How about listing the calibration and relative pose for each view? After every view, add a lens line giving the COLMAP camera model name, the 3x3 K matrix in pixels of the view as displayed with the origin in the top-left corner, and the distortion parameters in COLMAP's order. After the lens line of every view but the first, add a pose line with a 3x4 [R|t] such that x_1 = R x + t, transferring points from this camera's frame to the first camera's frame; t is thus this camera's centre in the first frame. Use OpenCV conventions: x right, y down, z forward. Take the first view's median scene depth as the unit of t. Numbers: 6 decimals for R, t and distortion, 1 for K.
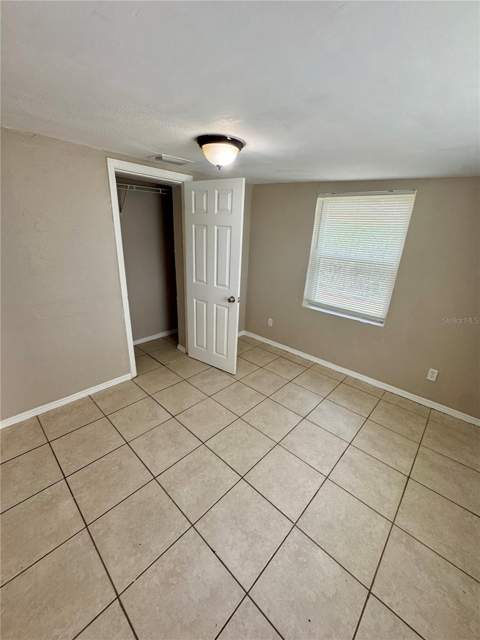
lens RADIAL K [[257.9, 0, 240.0], [0, 257.9, 320.0], [0, 0, 1]] dist [-0.010369, -0.000116]
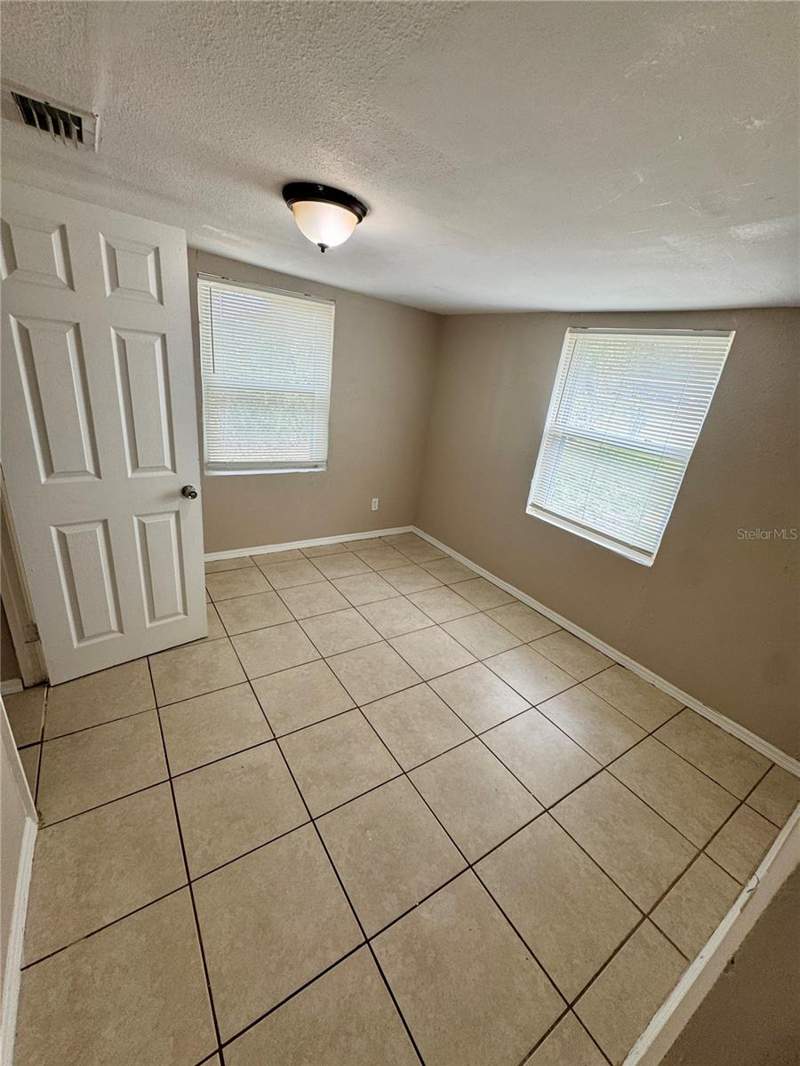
lens RADIAL K [[431.7, 0, 400.0], [0, 431.7, 533.0], [0, 0, 1]] dist [0.001292, 0.000009]
pose [[0.227607, -0.370744, 0.900413, -0.691197], [0.227674, 0.919315, 0.320975, -0.177243], [-0.946763, 0.131944, 0.293651, 0.398591]]
